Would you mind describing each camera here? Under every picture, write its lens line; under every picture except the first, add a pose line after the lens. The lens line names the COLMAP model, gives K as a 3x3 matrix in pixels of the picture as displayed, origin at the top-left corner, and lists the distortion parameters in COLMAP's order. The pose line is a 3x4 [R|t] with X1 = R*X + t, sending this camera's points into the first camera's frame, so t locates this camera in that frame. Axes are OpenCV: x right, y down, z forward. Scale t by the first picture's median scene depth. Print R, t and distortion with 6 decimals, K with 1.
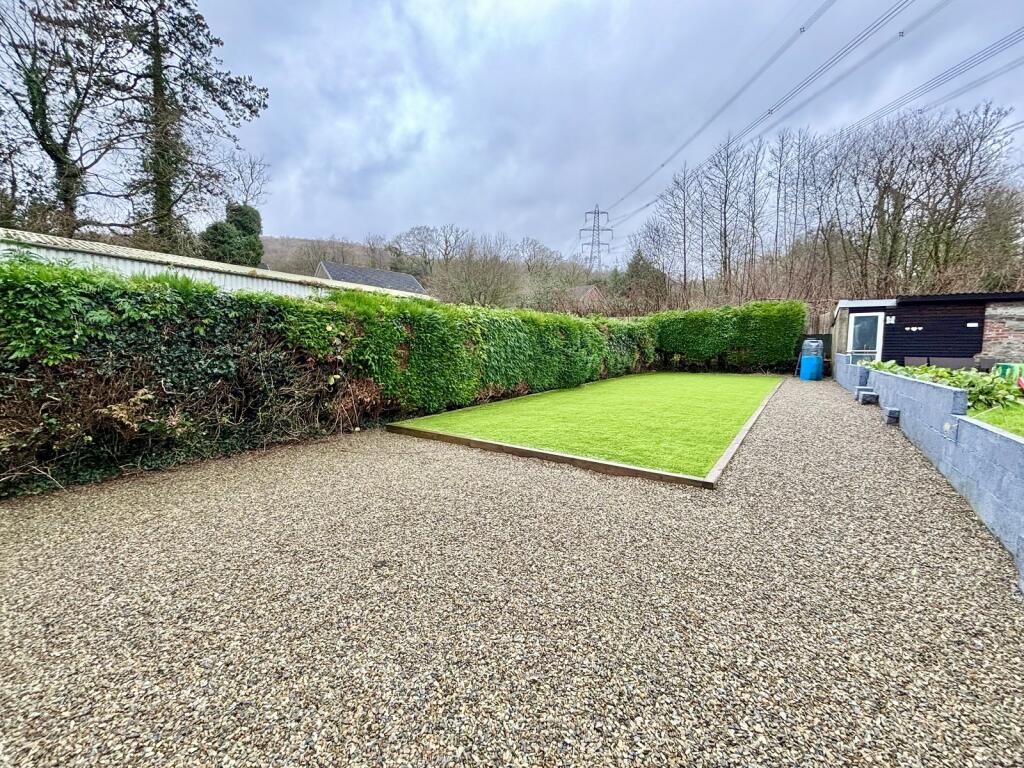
lens RADIAL K [[411.7, 0, 515.8], [0, 411.7, 380.8], [0, 0, 1]] dist [0.000358, -0.000736]
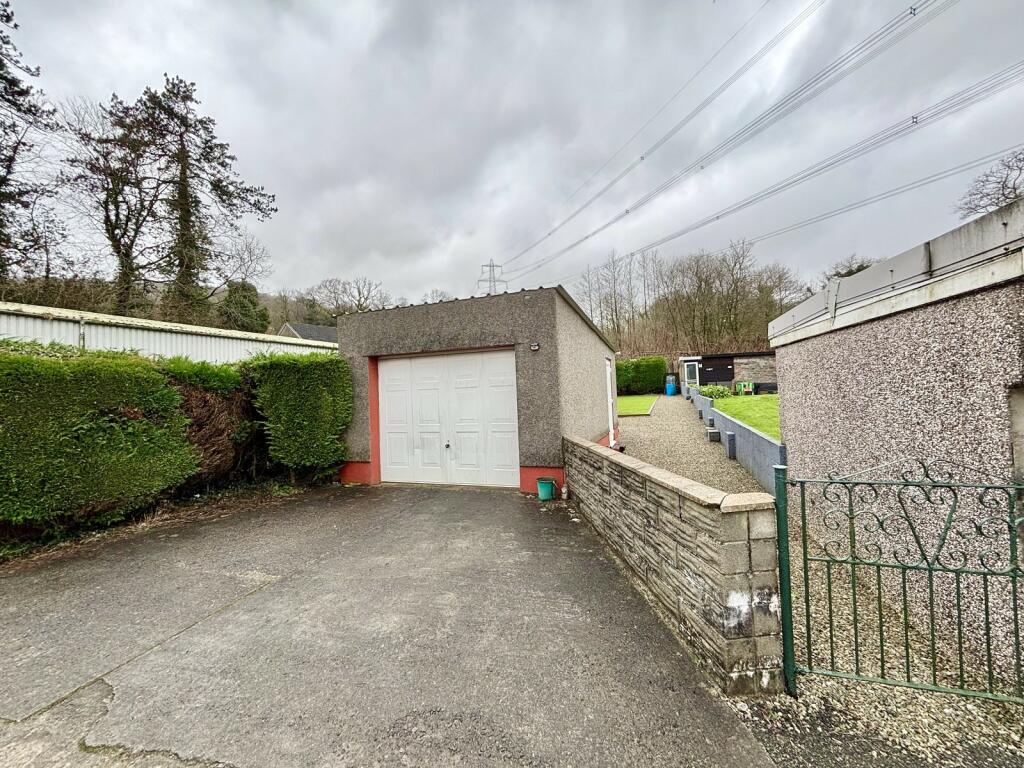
lens RADIAL K [[411.7, 0, 518.4], [0, 411.7, 380.6], [0, 0, 1]] dist [0.000358, -0.000736]
pose [[0.966124, -0.046103, 0.253926, -0.502052], [0.071747, 0.993109, -0.092670, 0.055596], [-0.247904, 0.107750, 0.962774, -0.740551]]
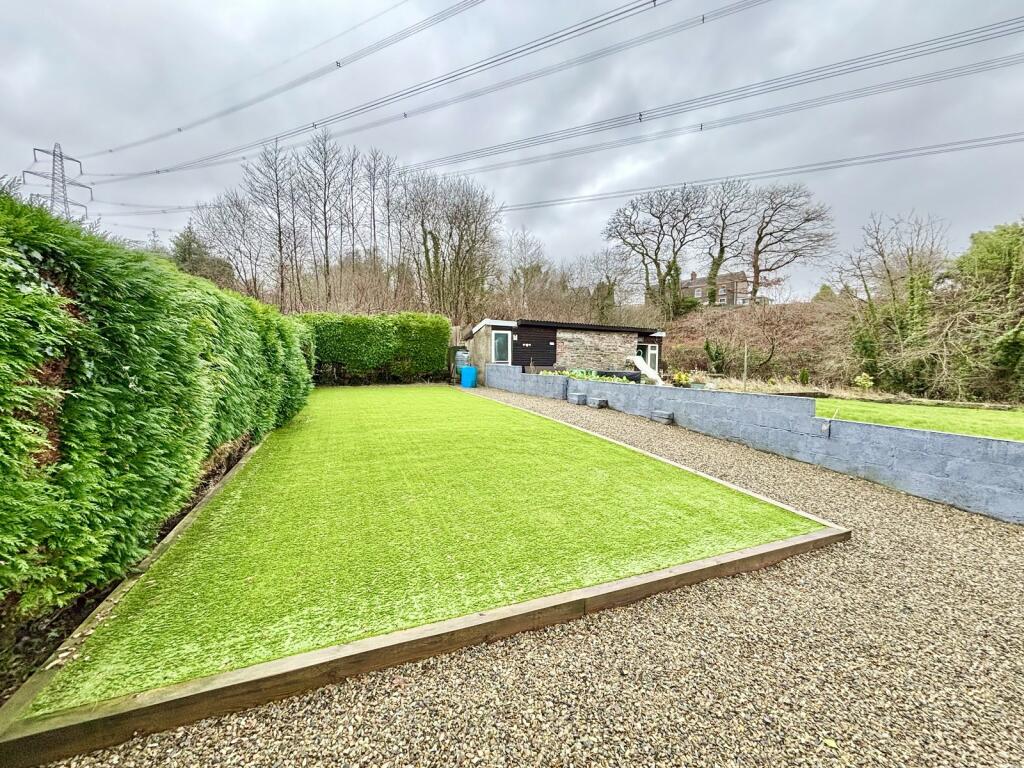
lens RADIAL K [[411.7, 0, 503.7], [0, 411.7, 375.9], [0, 0, 1]] dist [0.000358, -0.000736]
pose [[0.526701, -0.037466, 0.849224, -0.172058], [0.056239, 0.998375, 0.009166, -0.036647], [-0.848188, 0.042932, 0.527953, 0.313108]]
